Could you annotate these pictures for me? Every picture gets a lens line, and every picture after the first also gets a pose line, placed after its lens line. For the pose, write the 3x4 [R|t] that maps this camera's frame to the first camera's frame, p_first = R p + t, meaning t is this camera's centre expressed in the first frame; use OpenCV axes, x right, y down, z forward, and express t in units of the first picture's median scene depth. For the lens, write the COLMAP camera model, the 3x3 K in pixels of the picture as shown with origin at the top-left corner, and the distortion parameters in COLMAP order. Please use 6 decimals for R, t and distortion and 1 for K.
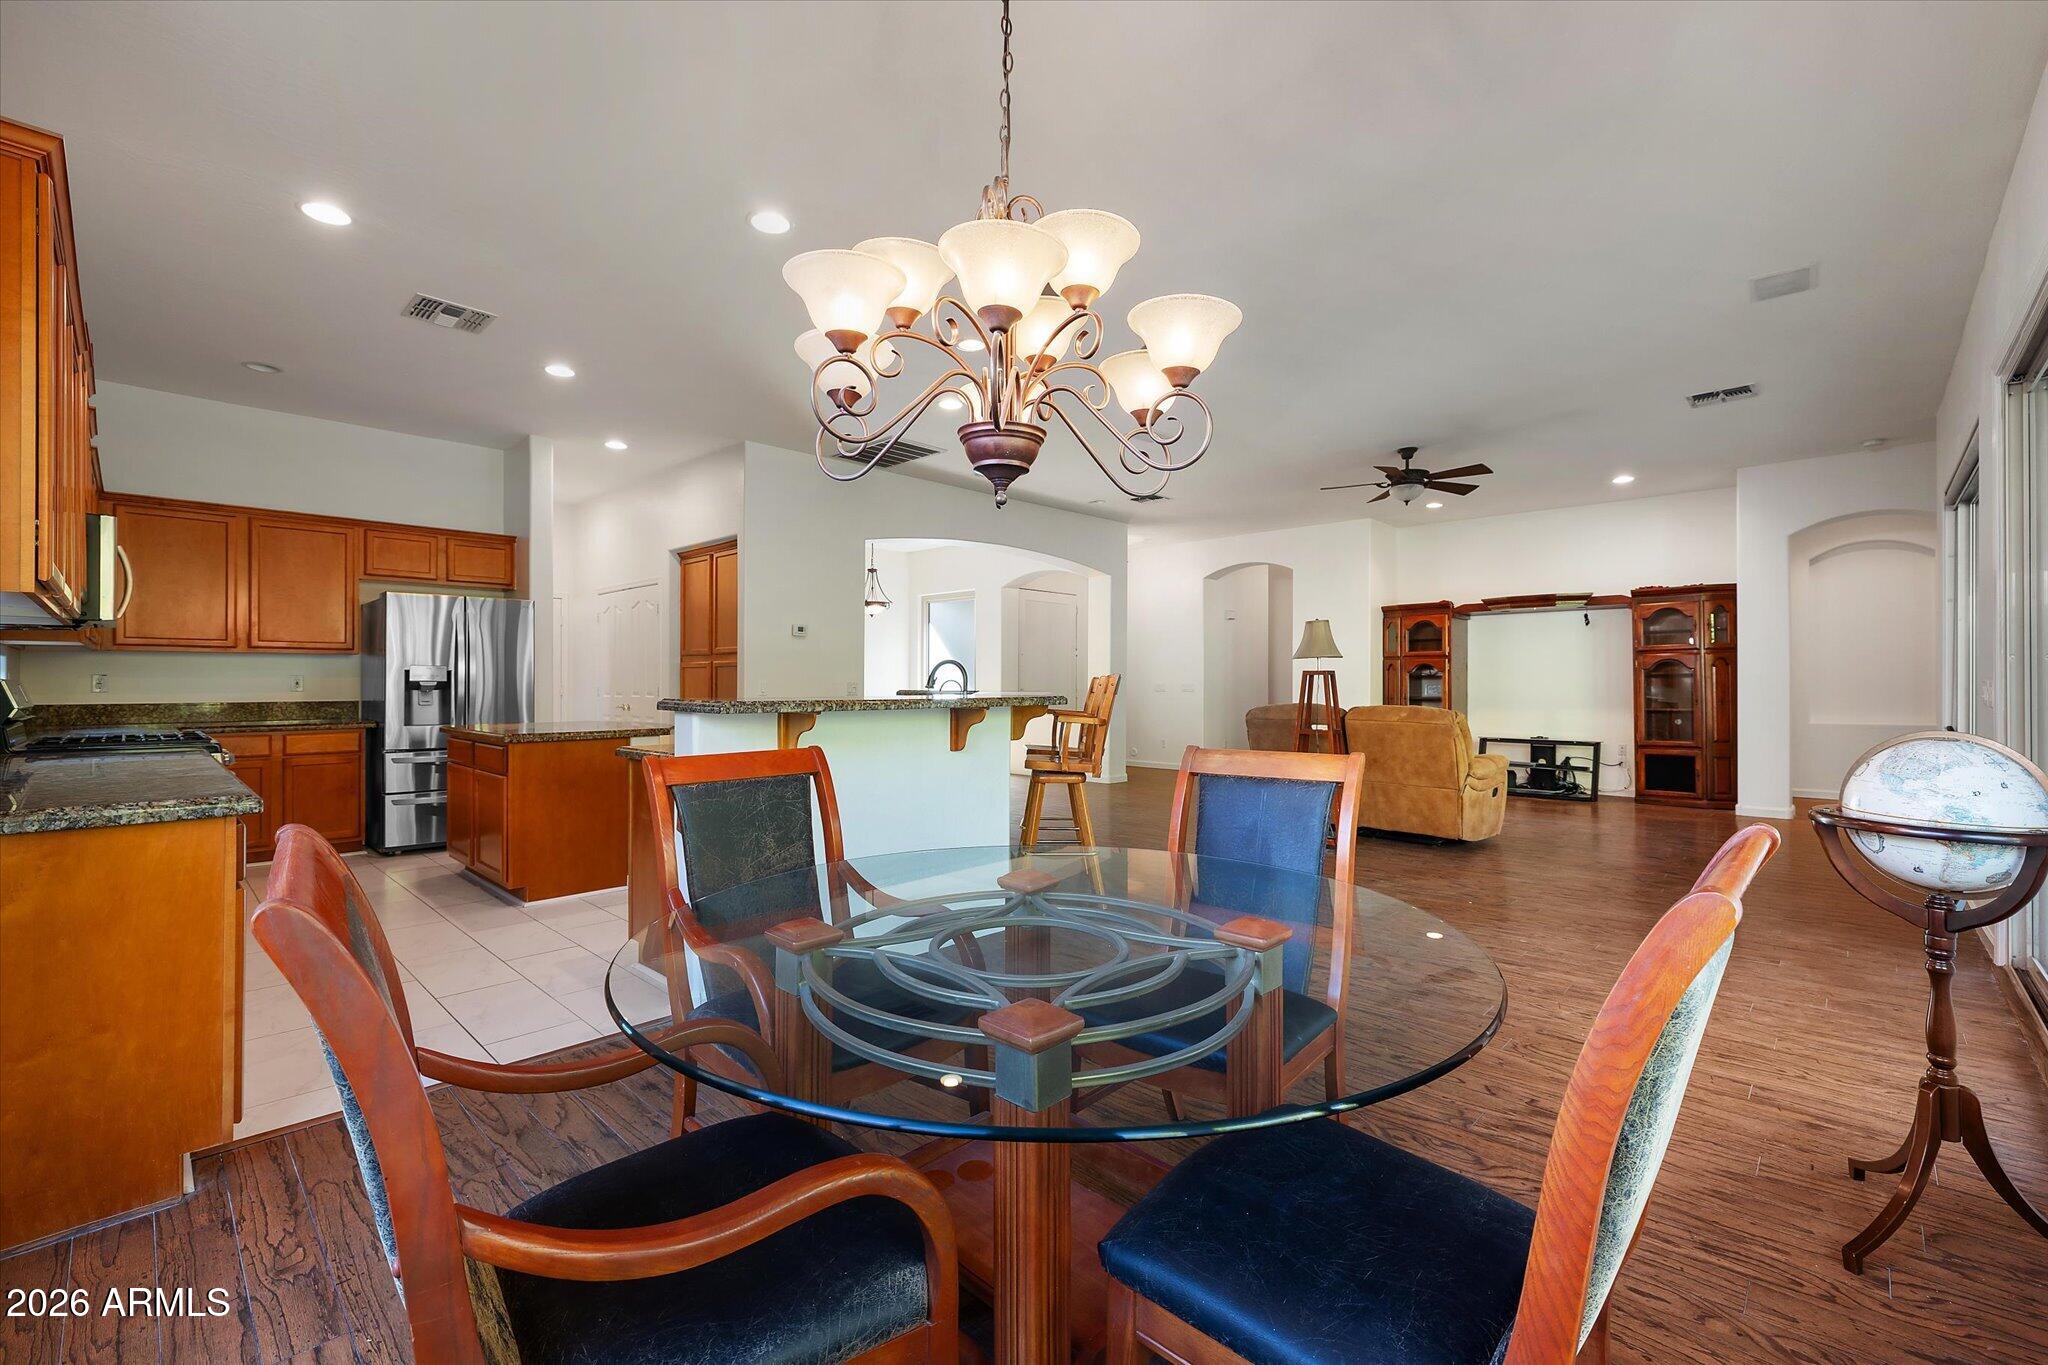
lens RADIAL K [[856.3, 0, 1015.4], [0, 856.3, 680.1], [0, 0, 1]] dist [0.001288, 0.000361]
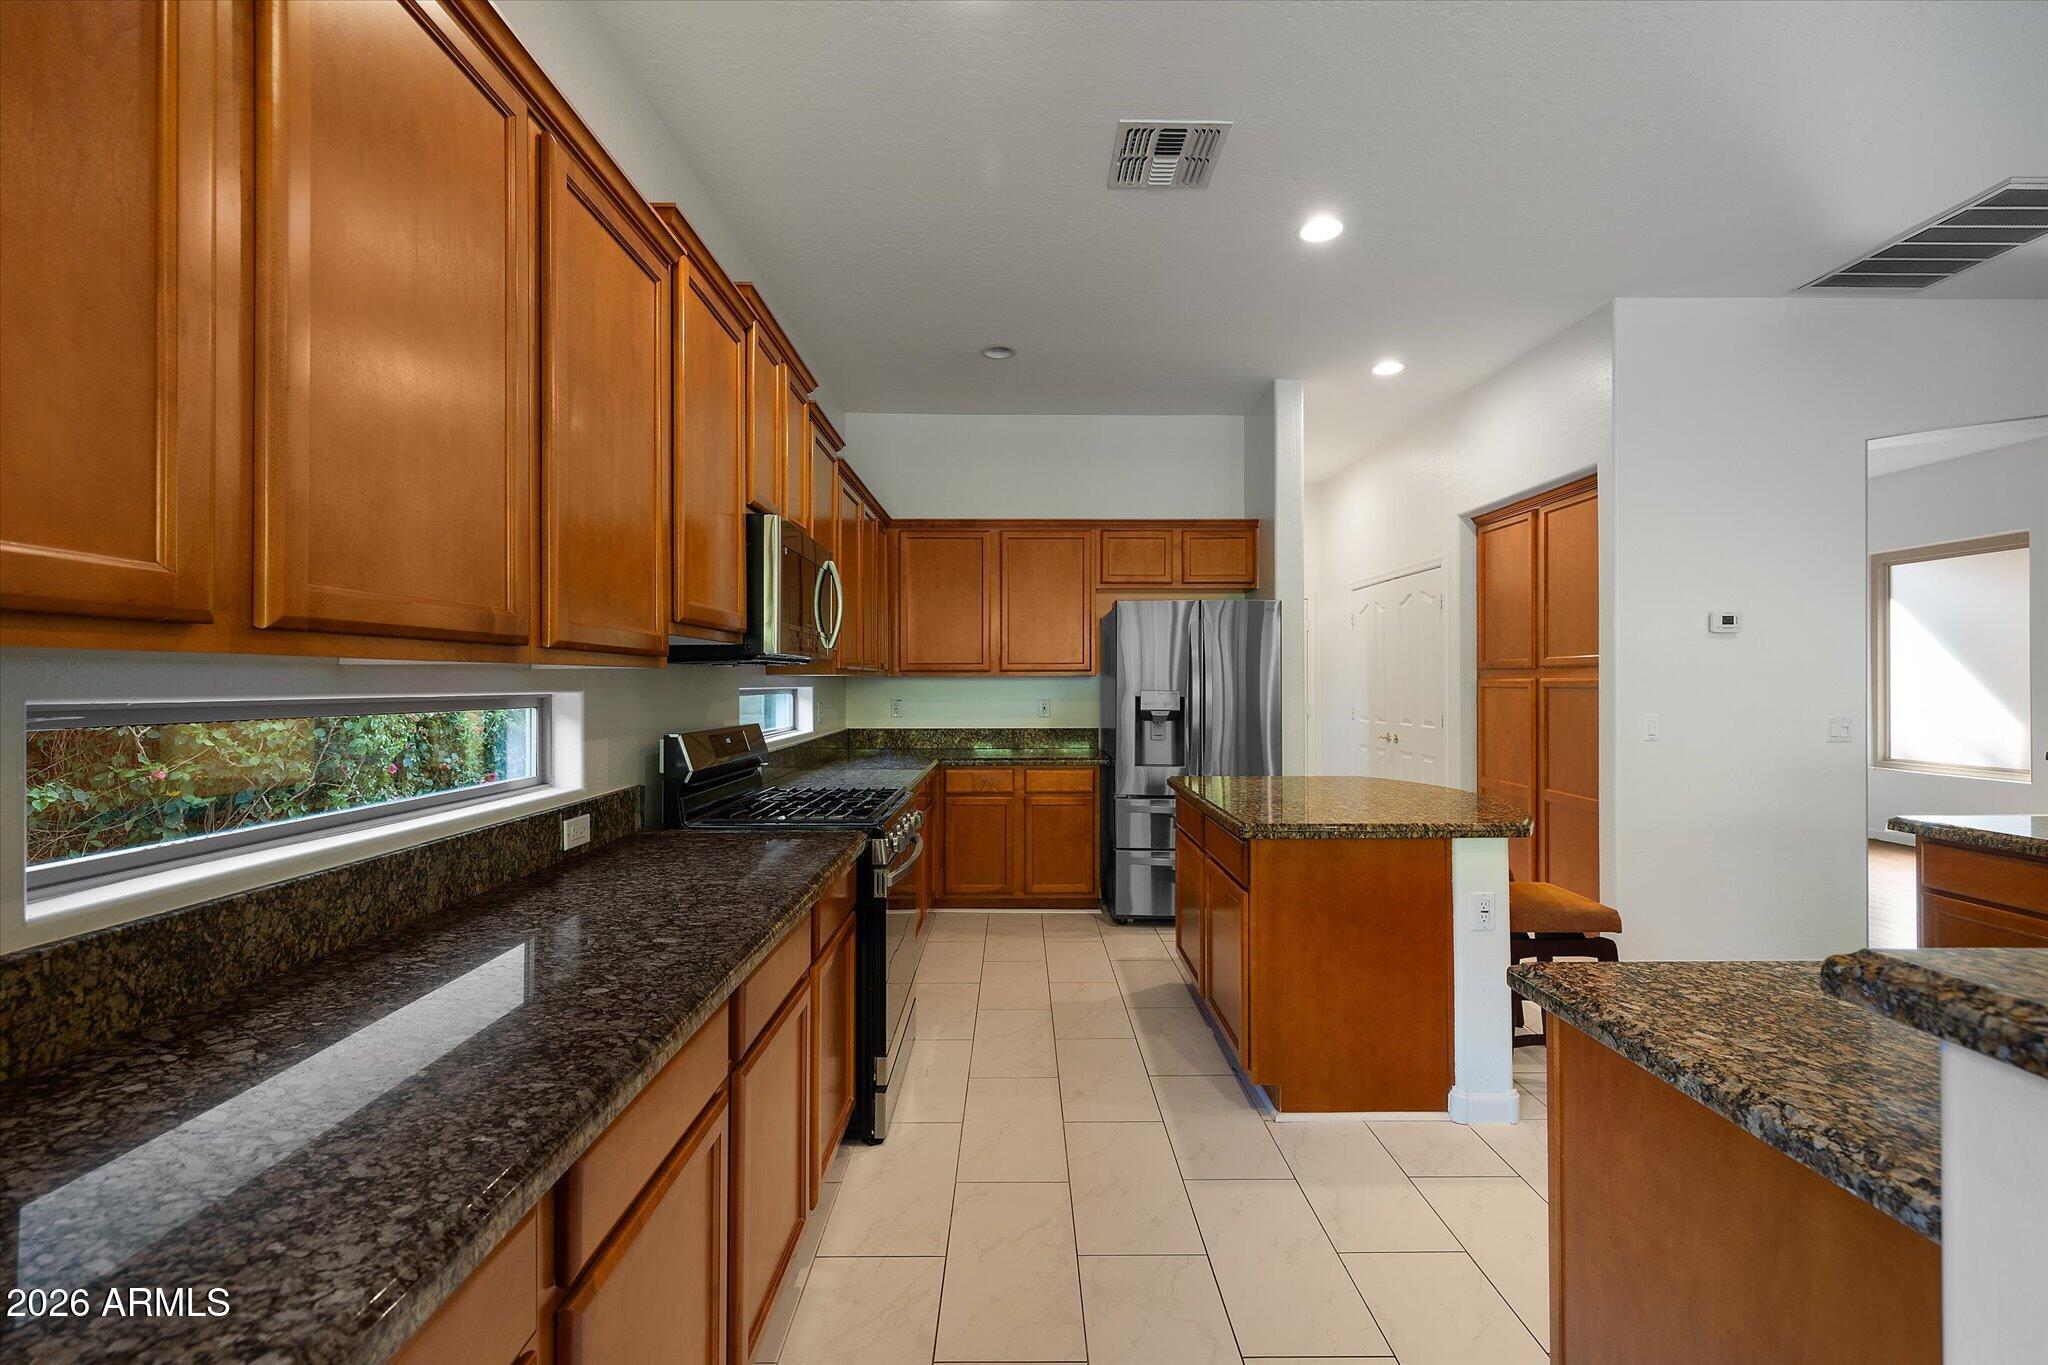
lens RADIAL K [[856.3, 0, 1015.4], [0, 856.3, 680.1], [0, 0, 1]] dist [0.001288, 0.000361]
pose [[0.695460, -0.002286, -0.718561, -0.201876], [0.002154, 0.999997, -0.001096, -0.025265], [0.718562, -0.000786, 0.695463, 0.341012]]
